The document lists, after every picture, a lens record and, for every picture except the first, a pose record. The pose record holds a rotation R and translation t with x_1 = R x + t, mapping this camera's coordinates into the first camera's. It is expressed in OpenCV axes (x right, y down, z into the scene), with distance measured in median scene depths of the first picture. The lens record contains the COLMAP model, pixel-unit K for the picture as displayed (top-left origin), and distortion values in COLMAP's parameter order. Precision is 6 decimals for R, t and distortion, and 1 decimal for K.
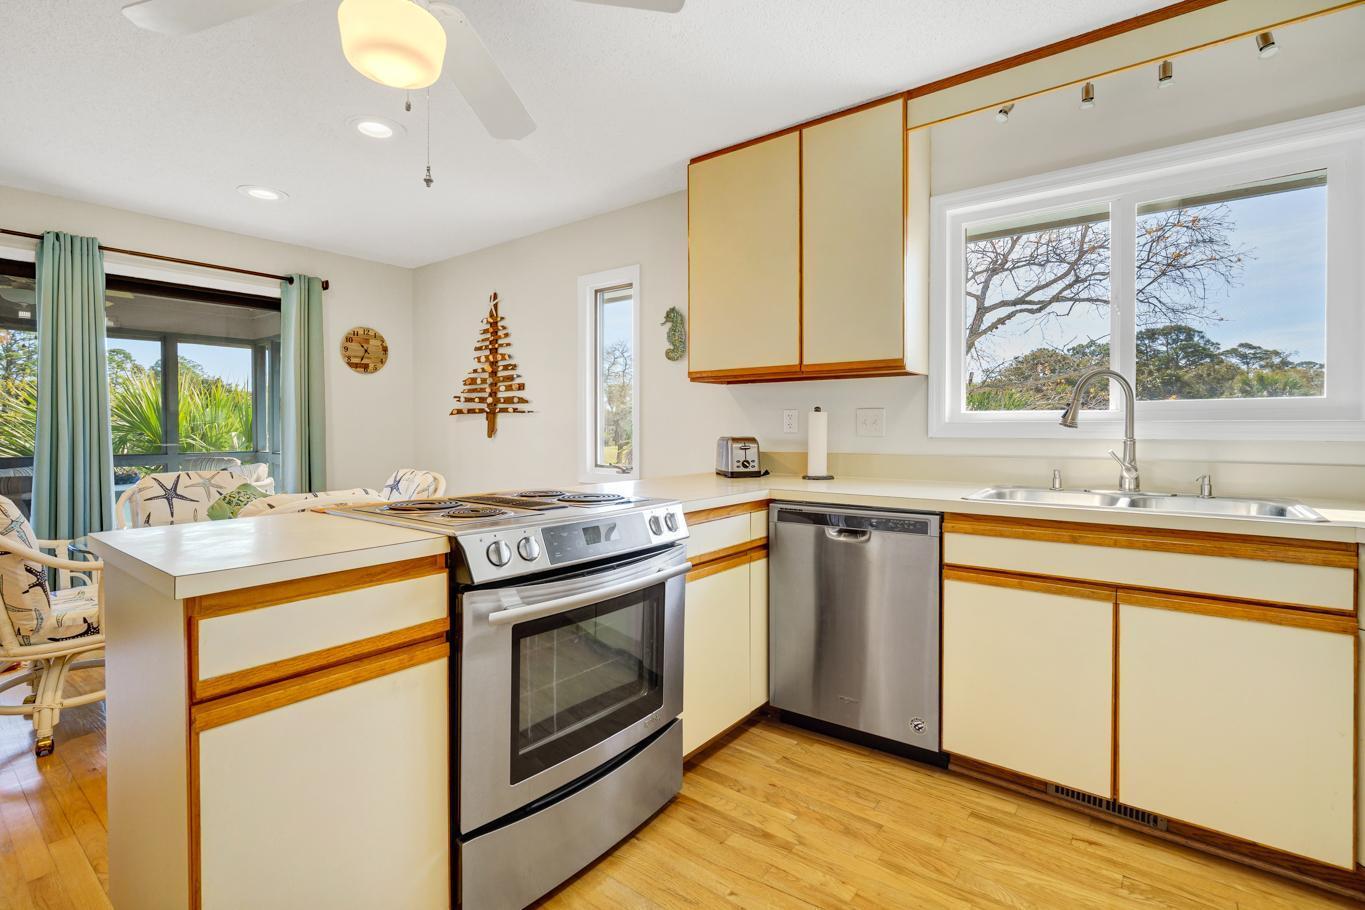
lens RADIAL K [[644.0, 0, 664.1], [0, 644.0, 433.9], [0, 0, 1]] dist [-0.002412, 0.000204]
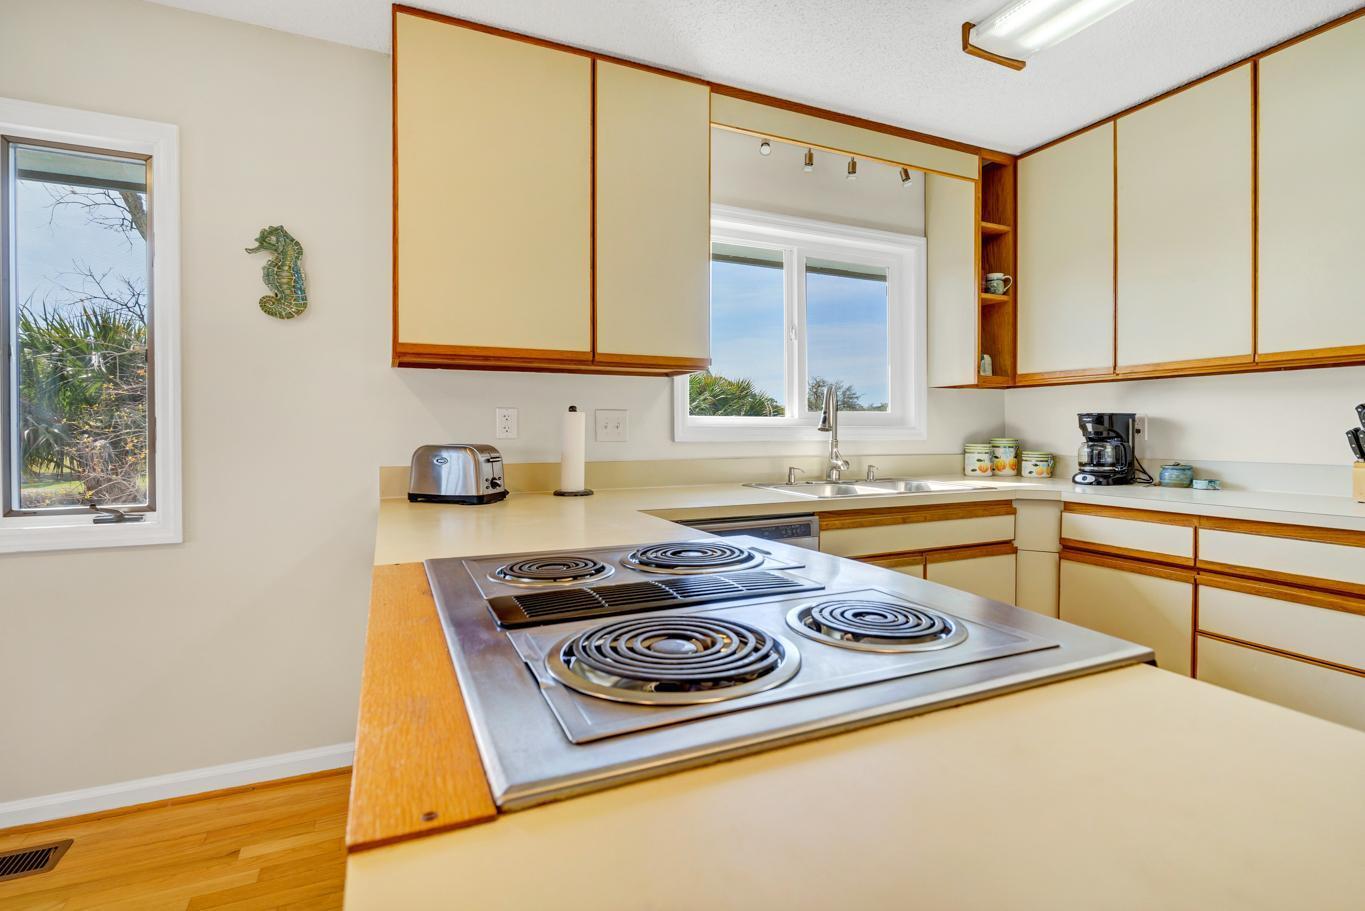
lens RADIAL K [[644.0, 0, 664.1], [0, 644.0, 434.4], [0, 0, 1]] dist [-0.002412, 0.000204]
pose [[0.465018, -0.001954, 0.885299, -0.428765], [0.011109, 0.999932, -0.003628, -0.001860], [-0.885231, 0.011521, 0.465008, 0.523169]]
